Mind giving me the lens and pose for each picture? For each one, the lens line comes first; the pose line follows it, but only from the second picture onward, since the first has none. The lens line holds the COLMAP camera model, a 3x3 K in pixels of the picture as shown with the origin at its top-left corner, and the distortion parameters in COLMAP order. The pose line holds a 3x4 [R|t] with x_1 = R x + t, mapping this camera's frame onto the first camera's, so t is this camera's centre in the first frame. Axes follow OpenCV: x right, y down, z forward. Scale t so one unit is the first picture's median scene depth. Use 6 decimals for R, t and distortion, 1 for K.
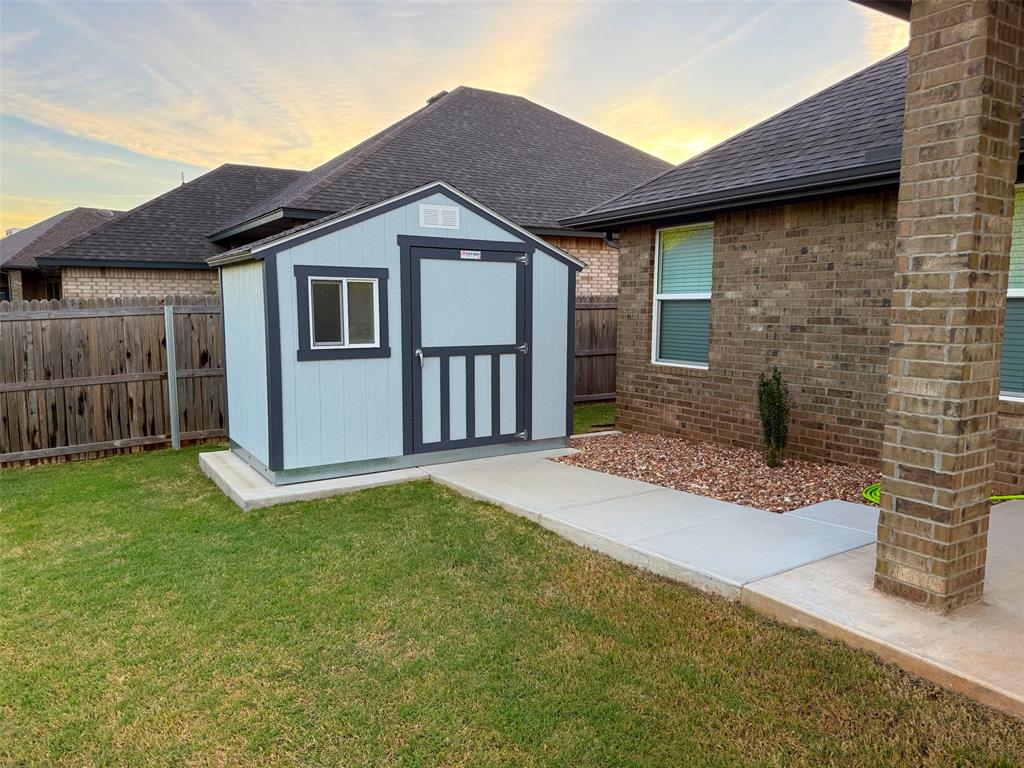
lens RADIAL K [[715.2, 0, 512.0], [0, 715.2, 384.0], [0, 0, 1]] dist [0.089843, -0.104361]
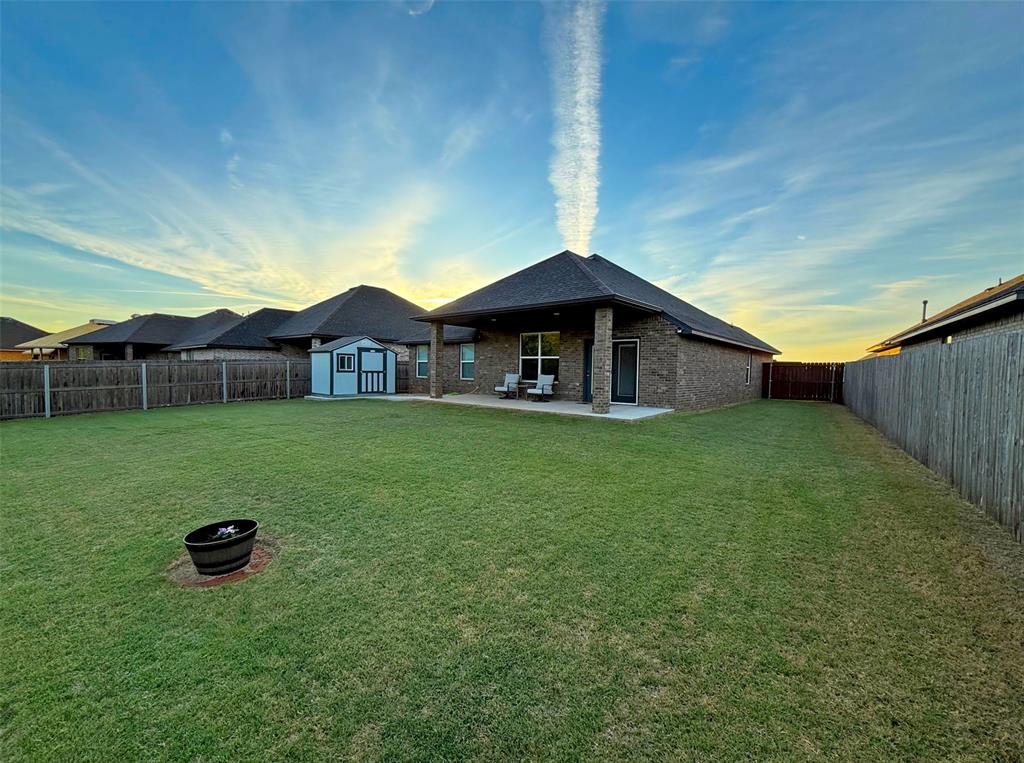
lens RADIAL K [[419.5, 0, 512.0], [0, 419.5, 381.5], [0, 0, 1]] dist [-0.017239, 0.000328]
pose [[0.957190, 0.007137, 0.289371, 0.020792], [0.015389, 0.997027, -0.075495, 0.229283], [-0.289050, 0.076716, 0.954235, -1.795046]]
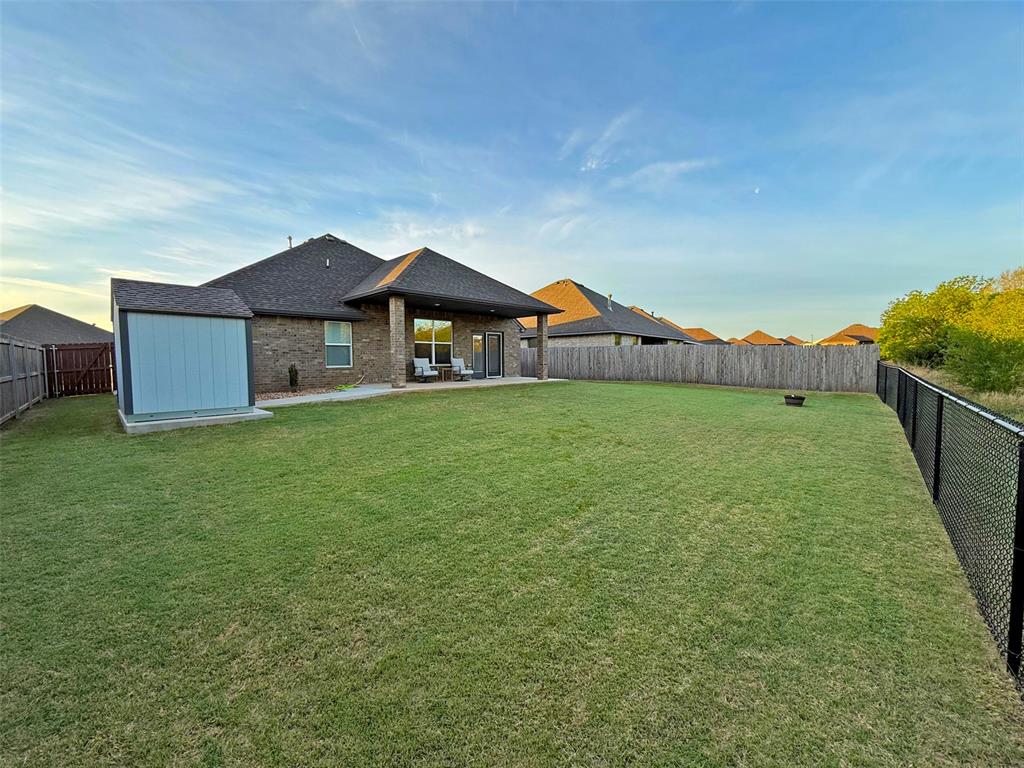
lens RADIAL K [[393.5, 0, 513.1], [0, 393.5, 416.2], [0, 0, 1]] dist [-0.001822, -0.000067]
pose [[-0.226579, -0.133927, 0.964741, -1.592738], [0.114575, 0.979959, 0.162949, 0.034710], [-0.967230, 0.147456, -0.206693, 0.375536]]
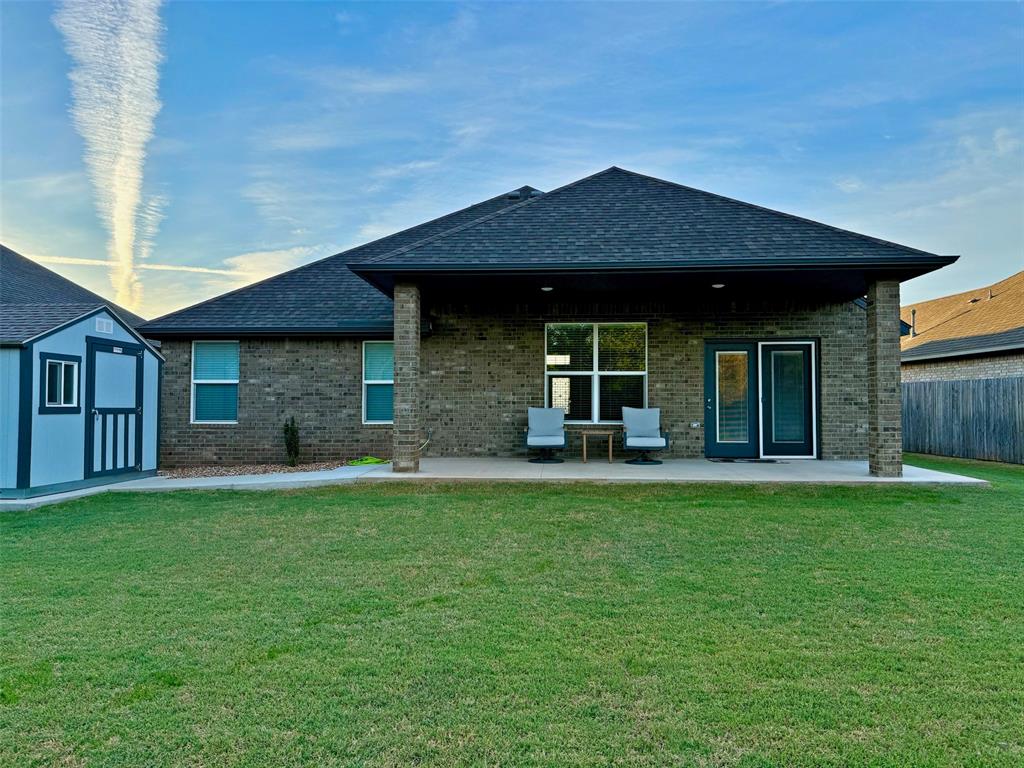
lens RADIAL K [[715.2, 0, 512.0], [0, 715.2, 384.0], [0, 0, 1]] dist [0.089843, -0.104361]
pose [[0.570259, 0.026334, 0.821043, -0.859183], [0.090279, 0.991423, -0.094502, 0.120720], [-0.816489, 0.128013, 0.562990, -0.587491]]
